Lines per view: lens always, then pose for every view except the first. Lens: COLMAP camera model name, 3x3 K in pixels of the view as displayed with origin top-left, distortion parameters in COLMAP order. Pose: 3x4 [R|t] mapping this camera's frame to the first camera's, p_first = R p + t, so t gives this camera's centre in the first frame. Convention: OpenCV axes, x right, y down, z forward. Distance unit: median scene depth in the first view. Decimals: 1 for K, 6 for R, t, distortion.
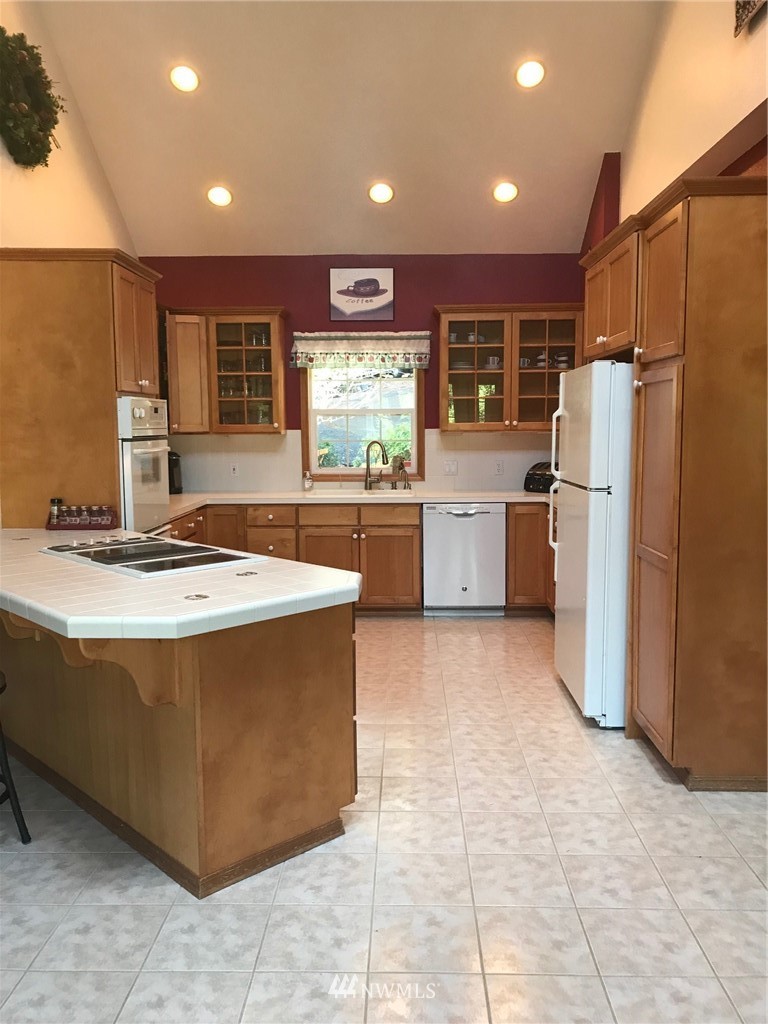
lens RADIAL K [[846.4, 0, 384.0], [0, 846.4, 512.0], [0, 0, 1]] dist [0.190761, -0.003410]
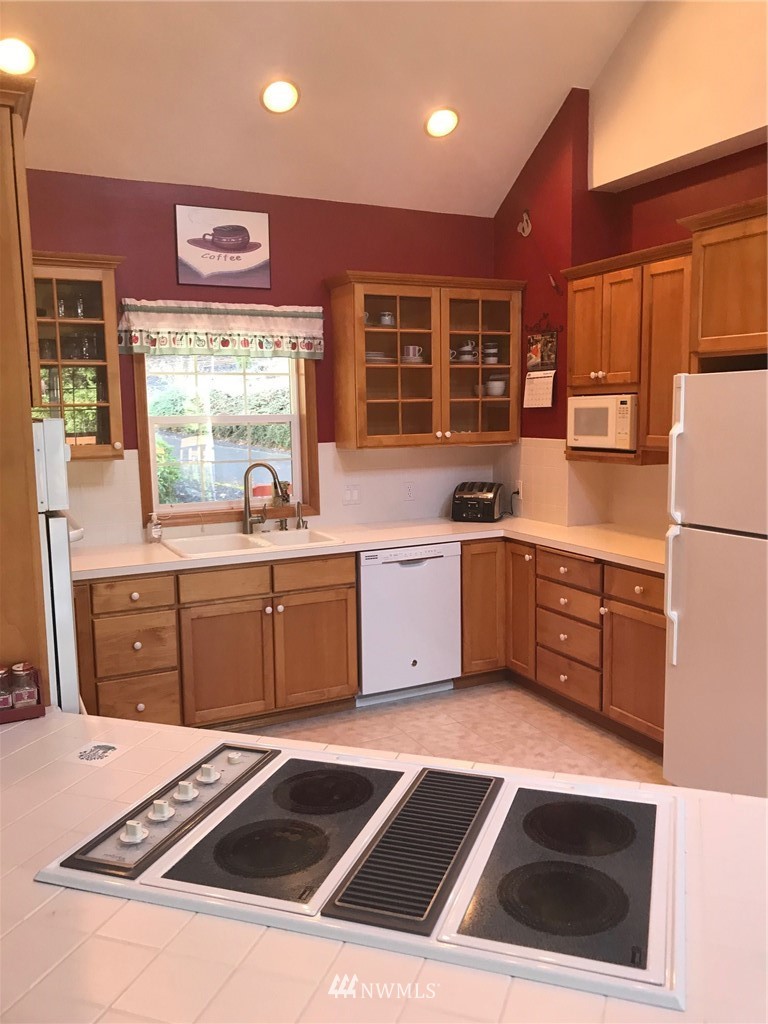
lens RADIAL K [[842.5, 0, 384.0], [0, 842.5, 512.0], [0, 0, 1]] dist [0.083210, -0.004668]
pose [[0.887383, -0.066554, 0.456203, -0.235212], [0.059035, 0.997783, 0.030732, -0.059158], [-0.457237, -0.000339, 0.889345, 0.345343]]
